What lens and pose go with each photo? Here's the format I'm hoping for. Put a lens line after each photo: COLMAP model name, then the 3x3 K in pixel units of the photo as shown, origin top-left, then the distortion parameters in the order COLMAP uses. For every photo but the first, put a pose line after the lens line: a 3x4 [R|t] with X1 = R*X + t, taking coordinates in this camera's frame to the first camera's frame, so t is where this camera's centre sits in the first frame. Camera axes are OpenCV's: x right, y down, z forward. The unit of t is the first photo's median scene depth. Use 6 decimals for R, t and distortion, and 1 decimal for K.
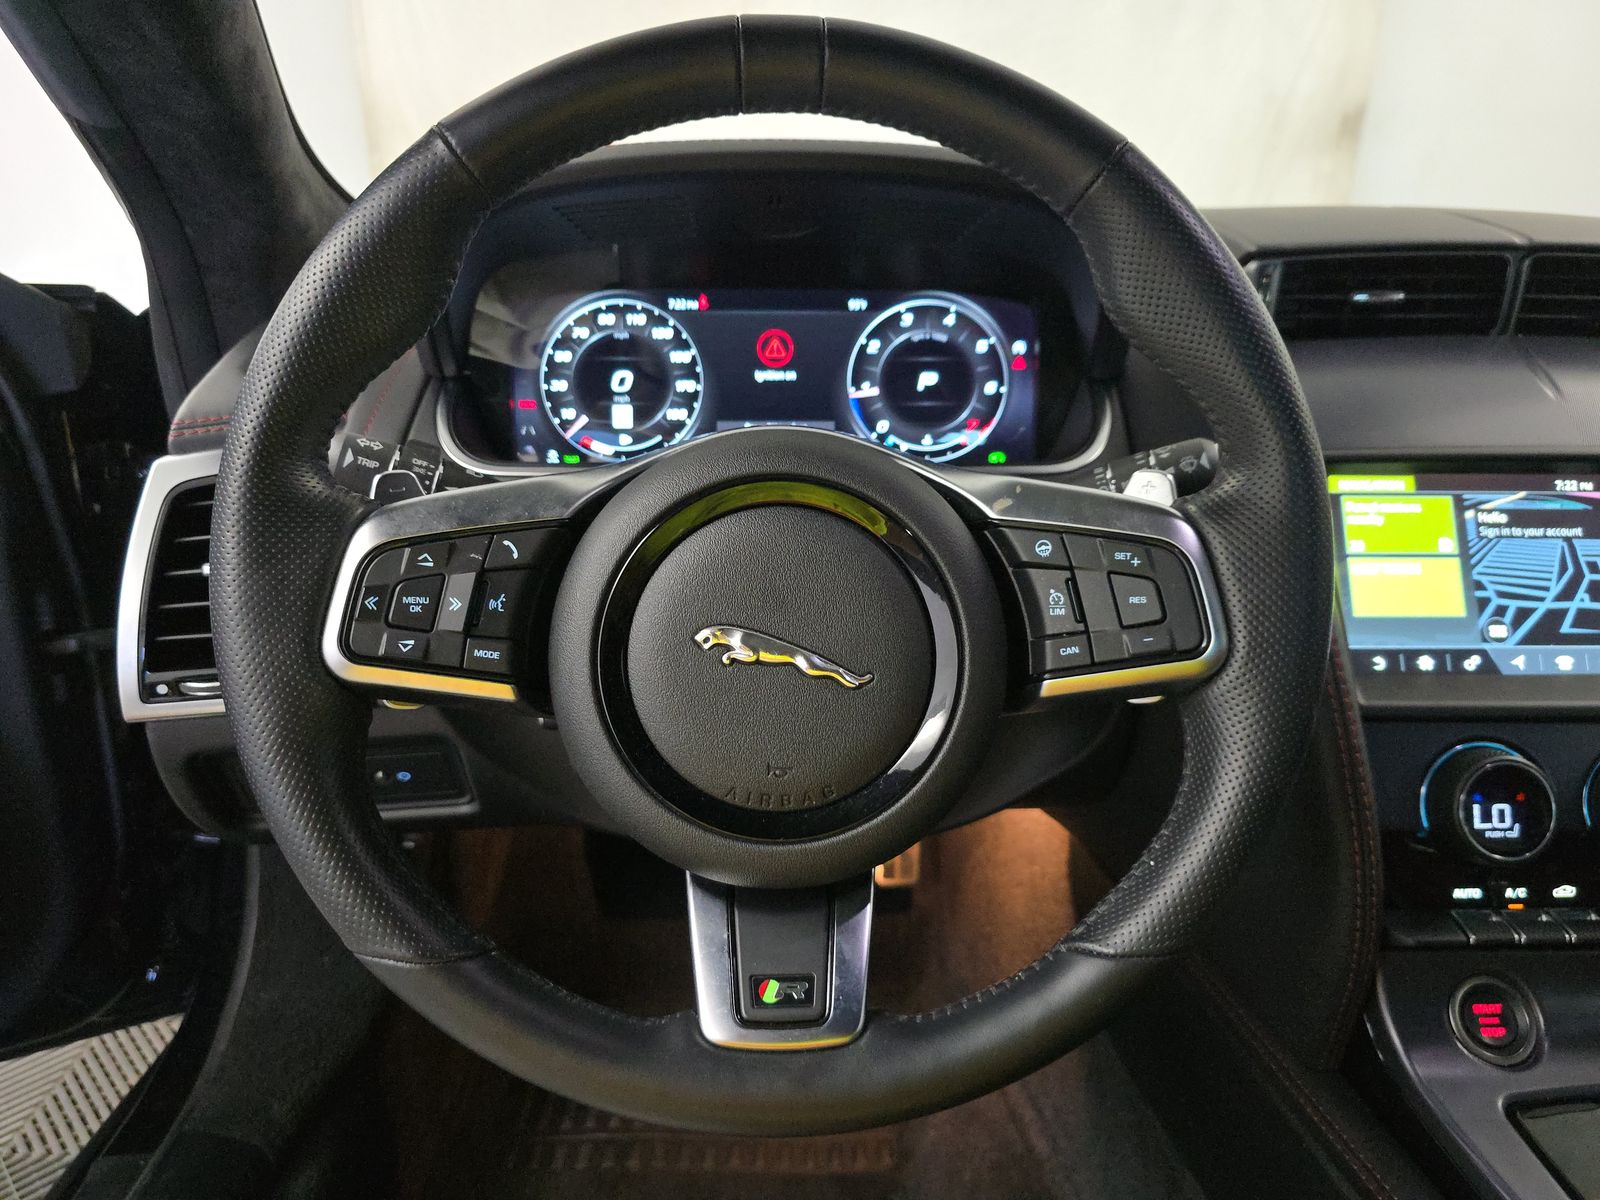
lens RADIAL K [[1061.6, 0, 796.0], [0, 1061.6, 609.6], [0, 0, 1]] dist [0.019806, -0.023937]
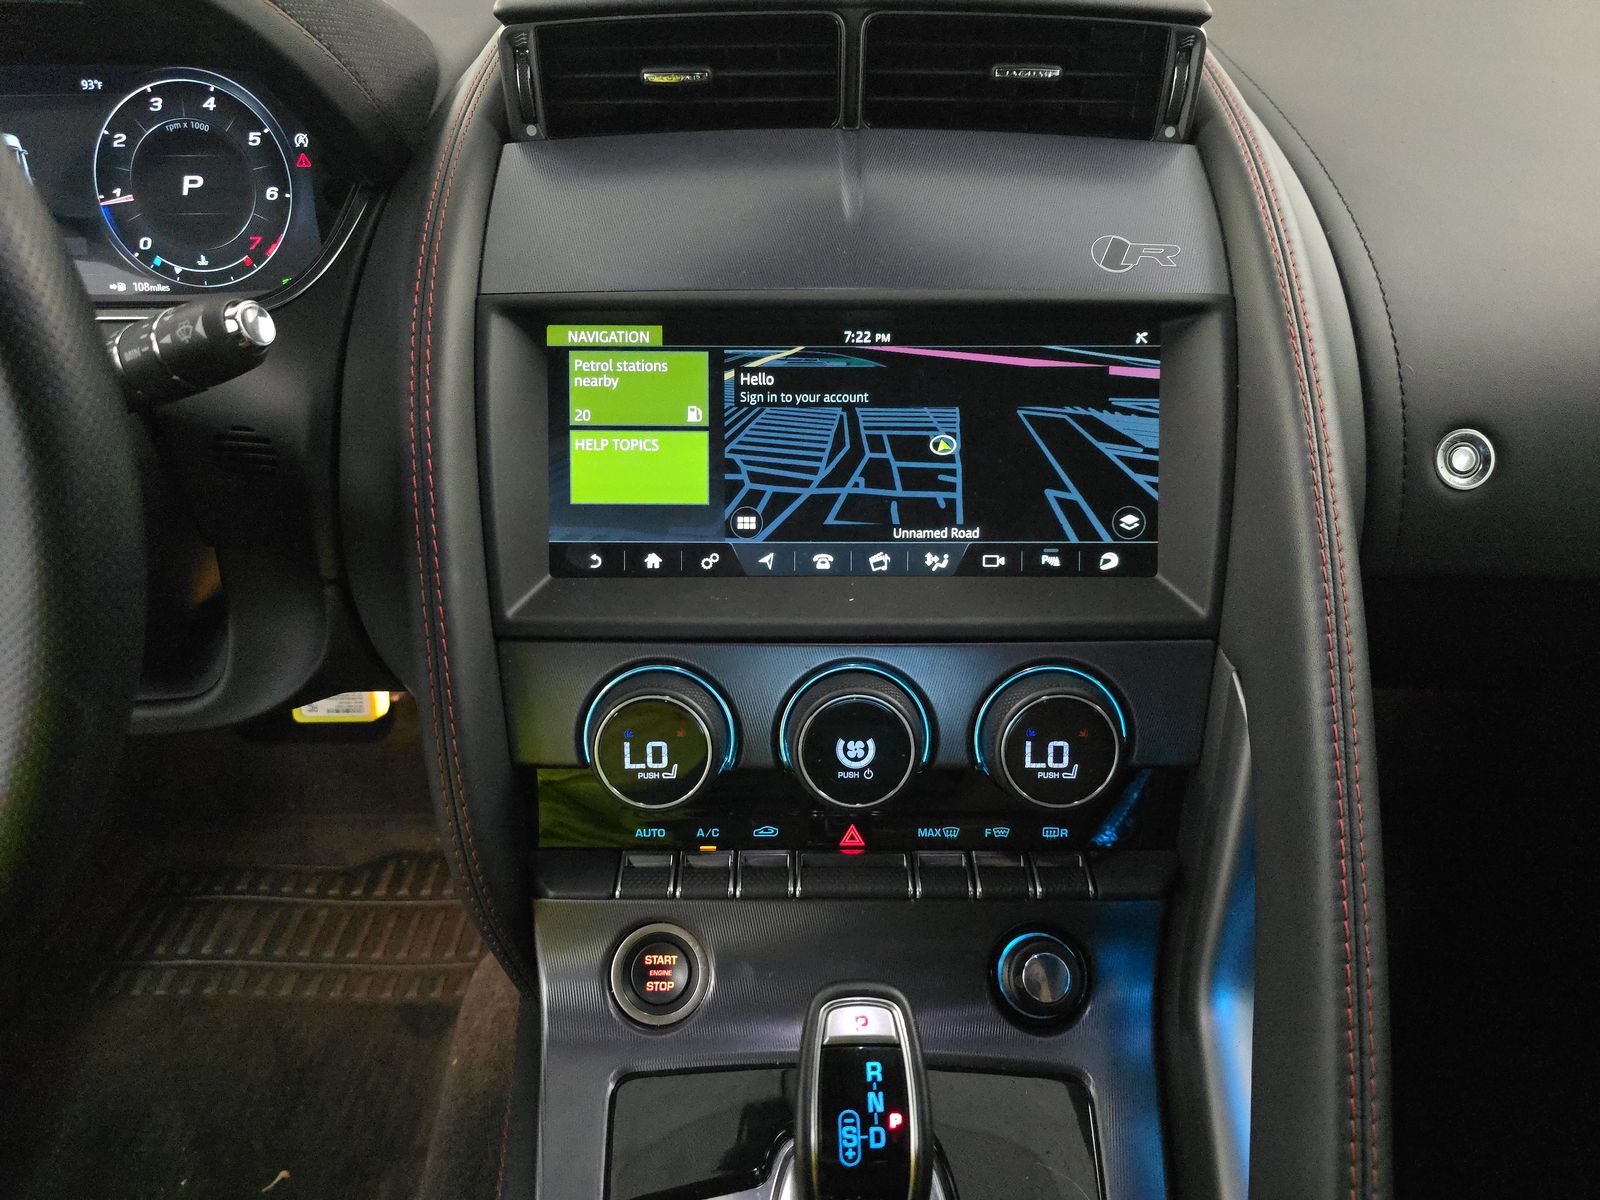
lens RADIAL K [[1061.6, 0, 802.9], [0, 1061.6, 601.0], [0, 0, 1]] dist [0.019806, -0.023937]
pose [[0.999500, 0.009481, -0.030159, 0.714805], [-0.002777, 0.976617, 0.214970, -0.095514], [0.031492, -0.214779, 0.976155, 0.184719]]
